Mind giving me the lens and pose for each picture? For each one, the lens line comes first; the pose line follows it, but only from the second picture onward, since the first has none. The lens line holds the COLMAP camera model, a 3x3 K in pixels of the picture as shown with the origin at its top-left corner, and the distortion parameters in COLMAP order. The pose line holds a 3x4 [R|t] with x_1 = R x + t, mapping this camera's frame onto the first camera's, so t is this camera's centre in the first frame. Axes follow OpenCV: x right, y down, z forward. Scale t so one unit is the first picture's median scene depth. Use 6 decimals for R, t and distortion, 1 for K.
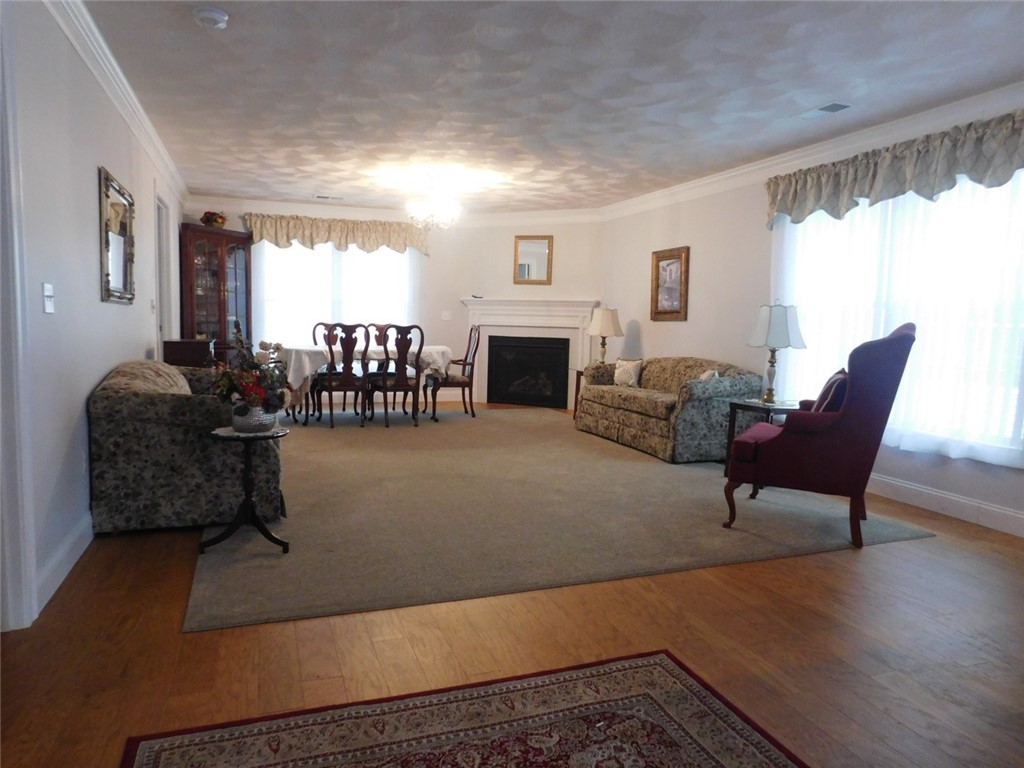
lens RADIAL K [[675.4, 0, 515.1], [0, 675.4, 381.3], [0, 0, 1]] dist [-0.044952, 0.001372]
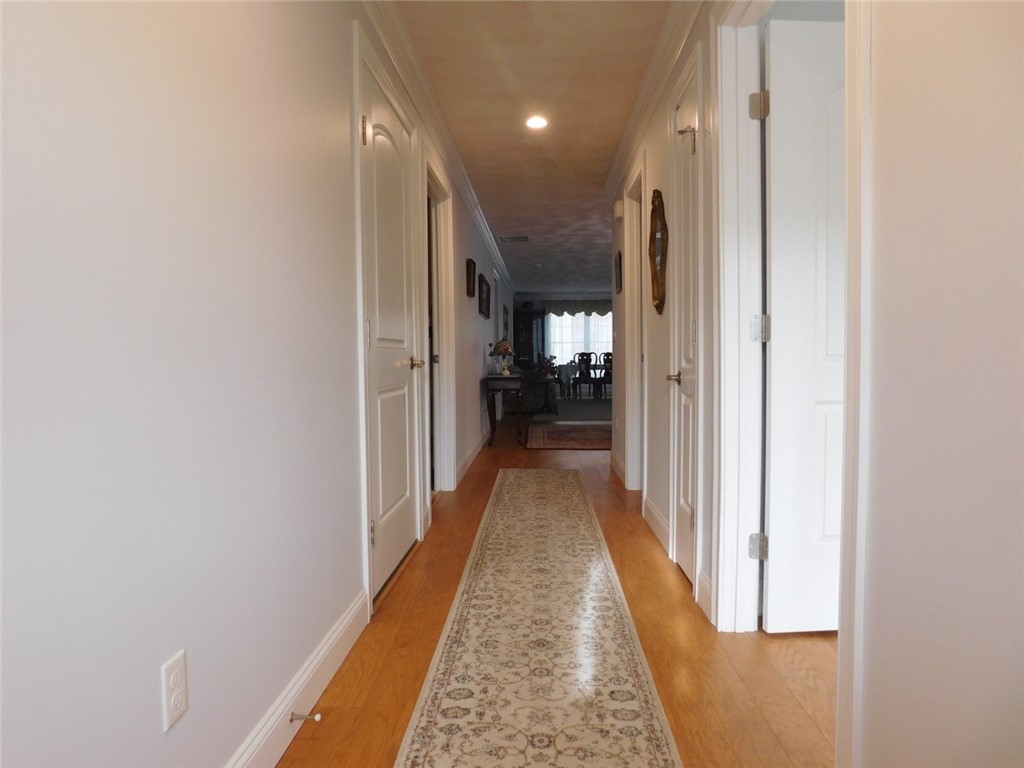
lens RADIAL K [[675.4, 0, 513.6], [0, 675.4, 385.1], [0, 0, 1]] dist [-0.044952, 0.001372]
pose [[0.916086, -0.015102, -0.400696, 0.336635], [-0.005536, 0.998719, -0.050297, 0.110262], [0.400943, 0.048295, 0.914829, -0.902333]]
